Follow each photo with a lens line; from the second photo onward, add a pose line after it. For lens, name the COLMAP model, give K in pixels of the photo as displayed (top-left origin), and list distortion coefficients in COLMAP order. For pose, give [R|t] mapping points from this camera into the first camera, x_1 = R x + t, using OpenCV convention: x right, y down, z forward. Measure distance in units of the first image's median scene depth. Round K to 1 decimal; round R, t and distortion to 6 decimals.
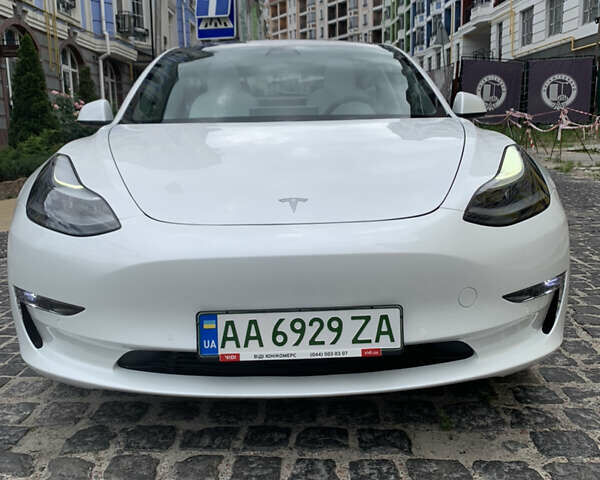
lens RADIAL K [[615.3, 0, 289.2], [0, 615.3, 248.4], [0, 0, 1]] dist [0.006870, 0.000000]
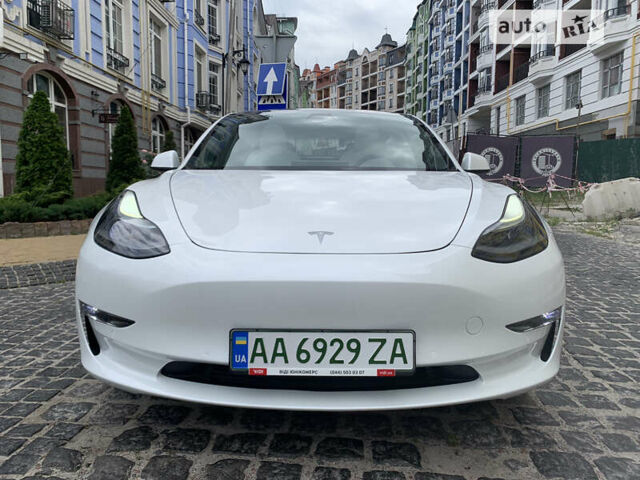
lens RADIAL K [[491.3, 0, 309.7], [0, 491.3, 247.9], [0, 0, 1]] dist [0.011408, 0.000470]
pose [[0.998835, 0.035010, -0.033208, 0.015603], [-0.037125, 0.997169, -0.065386, 0.007676], [0.030825, 0.066543, 0.997307, 0.085991]]
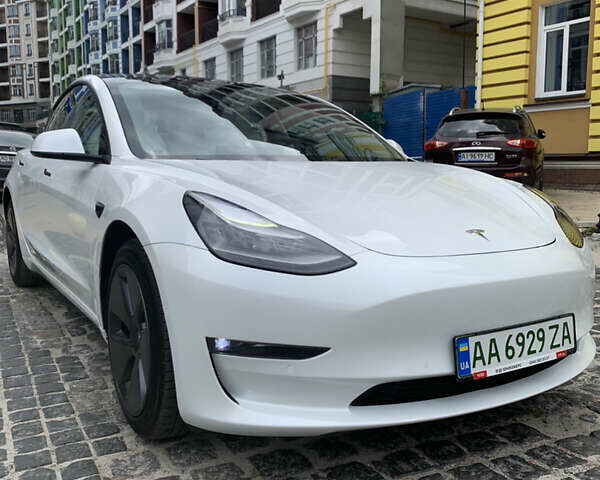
lens RADIAL K [[615.3, 0, 298.2], [0, 615.3, 262.8], [0, 0, 1]] dist [0.006870, 0.000000]
pose [[0.863397, -0.053331, 0.501698, -0.765782], [0.072912, 0.997148, -0.019480, -0.020966], [-0.499229, 0.053399, 0.864823, 0.168132]]
